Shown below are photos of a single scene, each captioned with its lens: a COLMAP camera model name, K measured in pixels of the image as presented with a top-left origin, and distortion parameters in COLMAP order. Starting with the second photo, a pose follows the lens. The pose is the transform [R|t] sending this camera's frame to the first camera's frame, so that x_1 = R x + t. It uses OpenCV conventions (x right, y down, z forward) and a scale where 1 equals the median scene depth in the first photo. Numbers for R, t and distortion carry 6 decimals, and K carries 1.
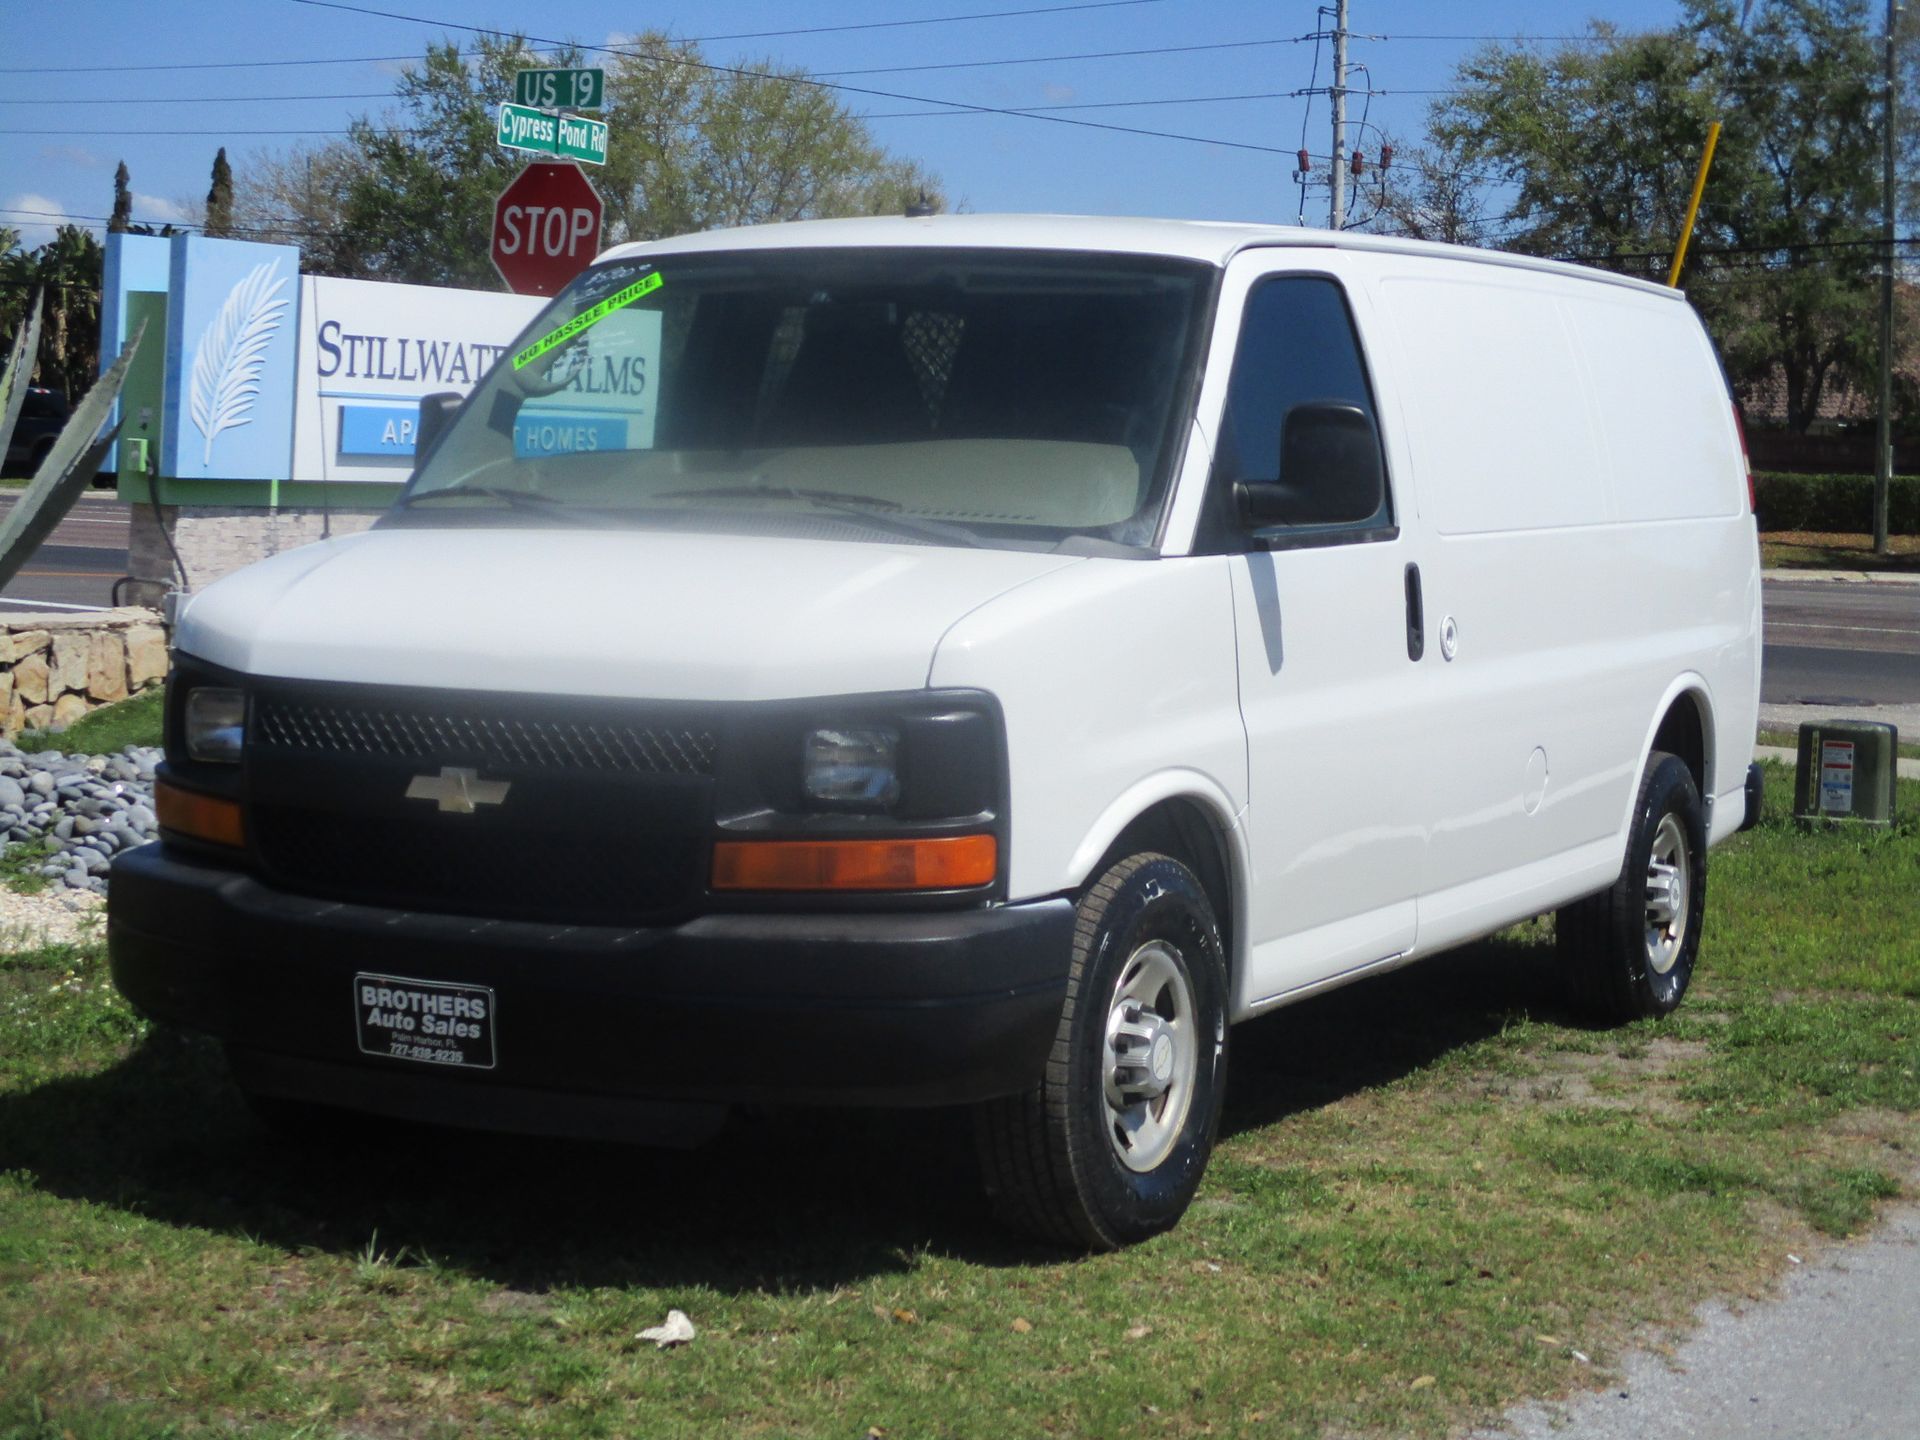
lens RADIAL K [[3632.0, 0, 941.3], [0, 3632.0, 715.5], [0, 0, 1]] dist [-0.104912, -0.089980]
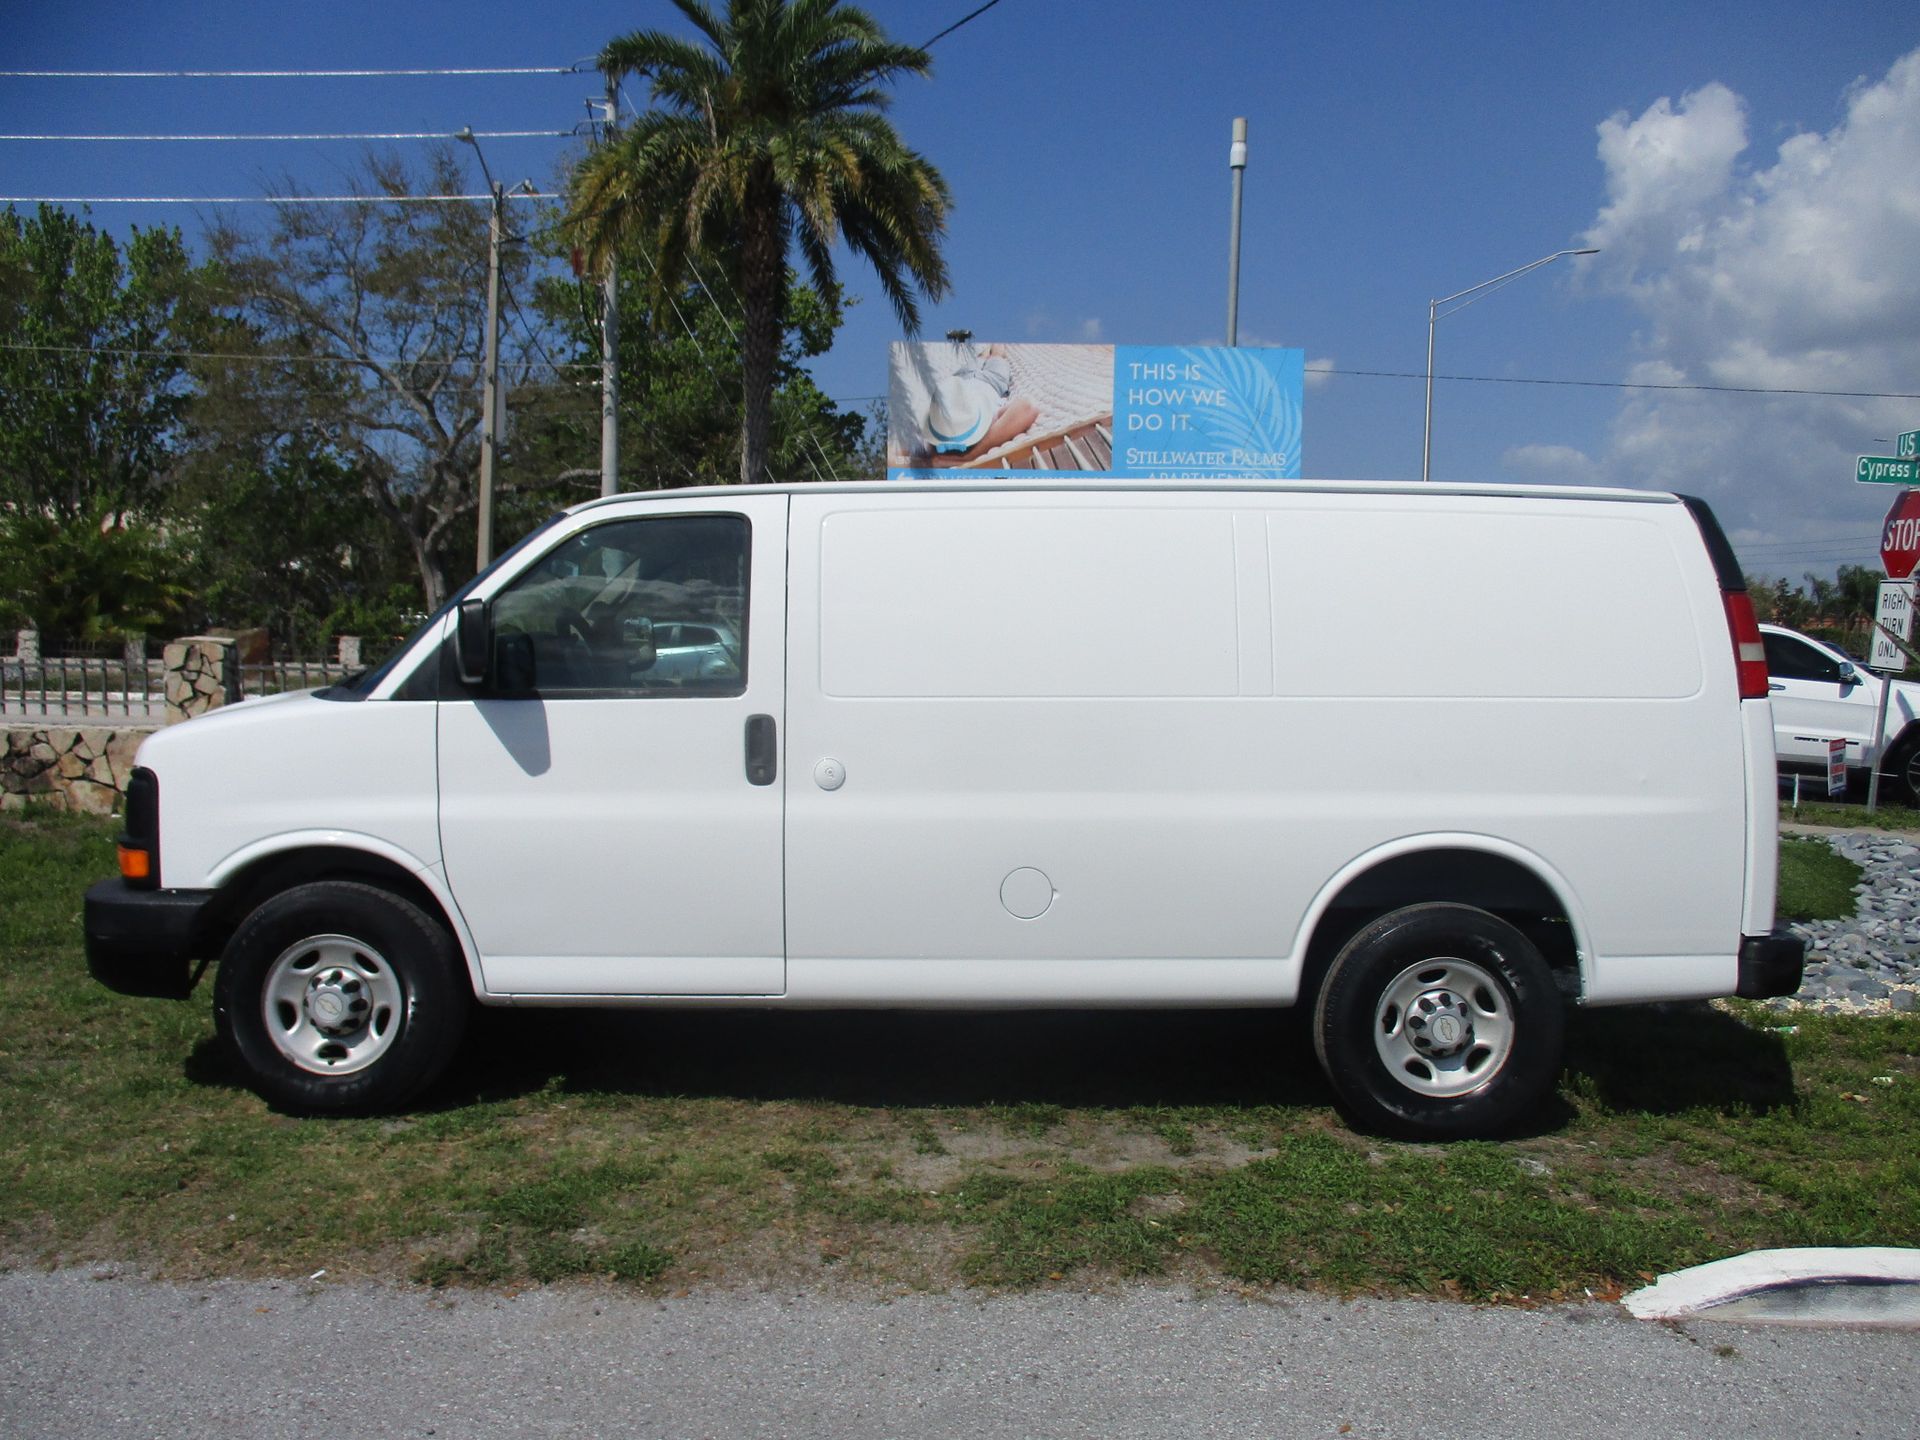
lens RADIAL K [[1575.7, 0, 949.5], [0, 1575.7, 733.2], [0, 0, 1]] dist [-0.026395, 0.009596]
pose [[0.493638, 0.033654, -0.869016, 0.382121], [-0.072343, 0.997377, -0.002469, -0.022763], [0.866653, 0.064086, 0.494777, 0.431267]]
